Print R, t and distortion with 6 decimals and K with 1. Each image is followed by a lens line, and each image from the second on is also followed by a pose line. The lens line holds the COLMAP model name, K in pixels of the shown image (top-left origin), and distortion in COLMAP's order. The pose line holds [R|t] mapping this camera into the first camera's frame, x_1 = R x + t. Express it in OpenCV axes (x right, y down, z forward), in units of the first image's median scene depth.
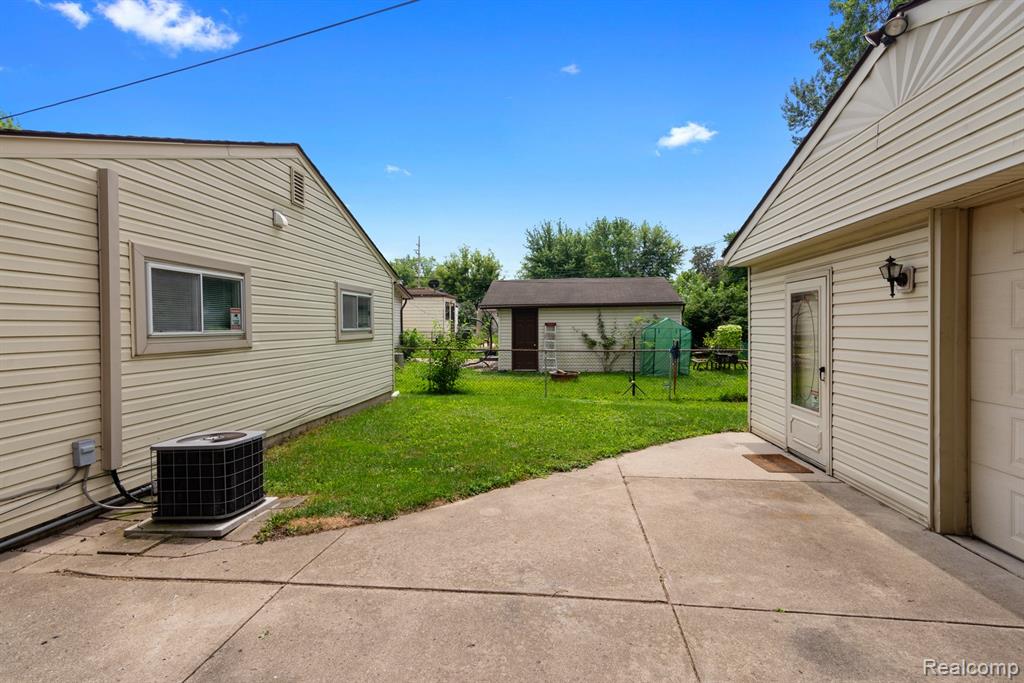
lens RADIAL K [[496.6, 0, 512.0], [0, 496.6, 341.5], [0, 0, 1]] dist [0.016034, 0.000254]
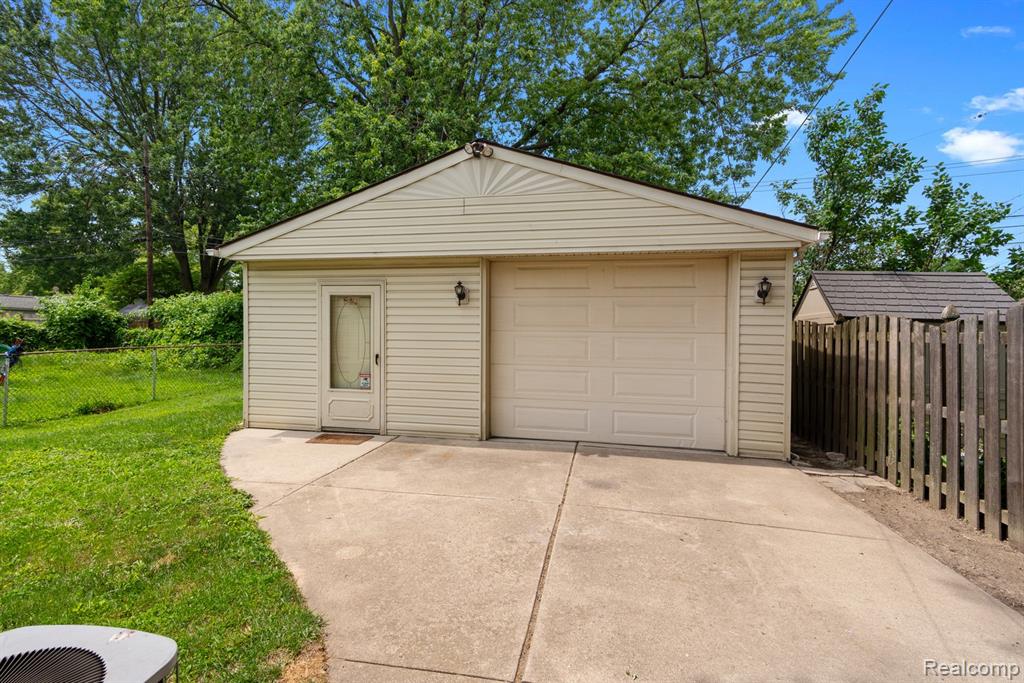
lens RADIAL K [[501.6, 0, 506.8], [0, 501.6, 329.1], [0, 0, 1]] dist [0.001340, 0.000051]
pose [[0.109545, -0.004494, 0.993972, -0.845149], [0.020847, 0.999780, 0.002223, -0.014267], [-0.993763, 0.020478, 0.109614, 0.675923]]
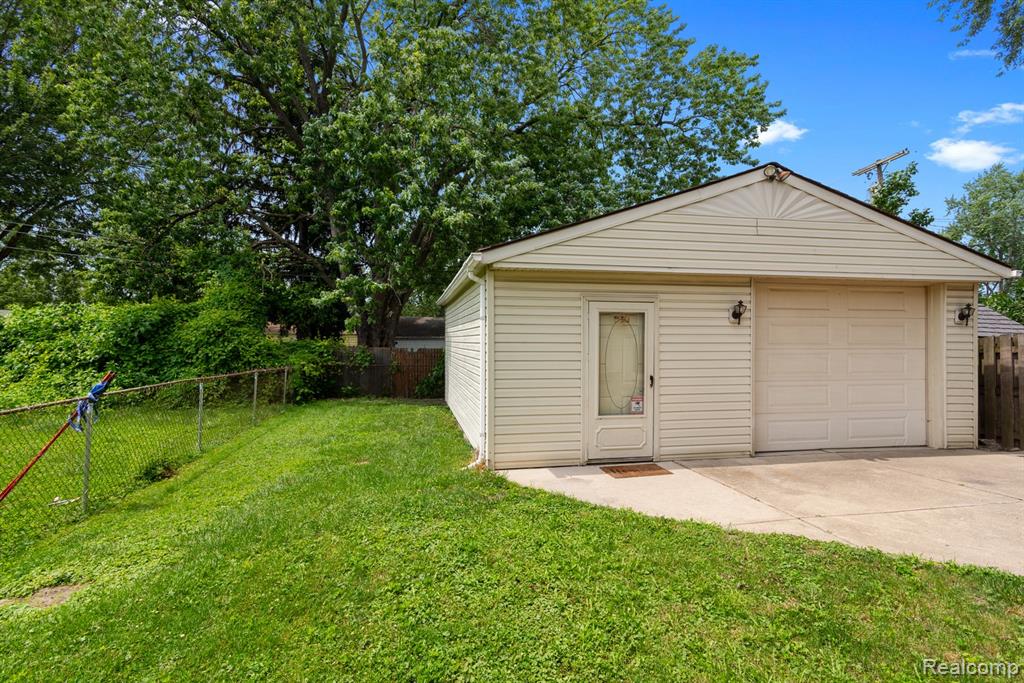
lens RADIAL K [[496.6, 0, 512.0], [0, 496.6, 341.5], [0, 0, 1]] dist [0.016034, 0.000254]
pose [[-0.294461, 0.006048, 0.955644, -0.578908], [0.029538, 0.999560, 0.002775, -0.061492], [-0.955207, 0.029046, -0.294510, 2.196894]]
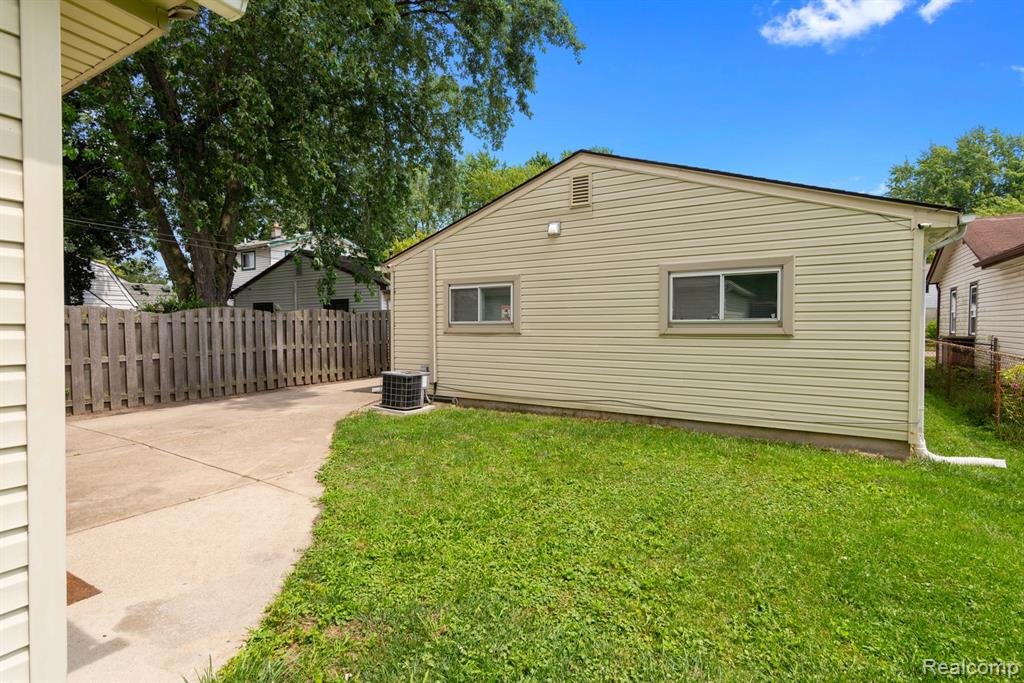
lens RADIAL K [[496.6, 0, 512.0], [0, 496.6, 341.5], [0, 0, 1]] dist [0.016034, 0.000254]
pose [[-0.427382, 0.028607, -0.903619, 1.062596], [-0.029179, 0.998542, 0.045412, -0.040269], [0.903600, 0.045775, -0.425924, 2.281510]]
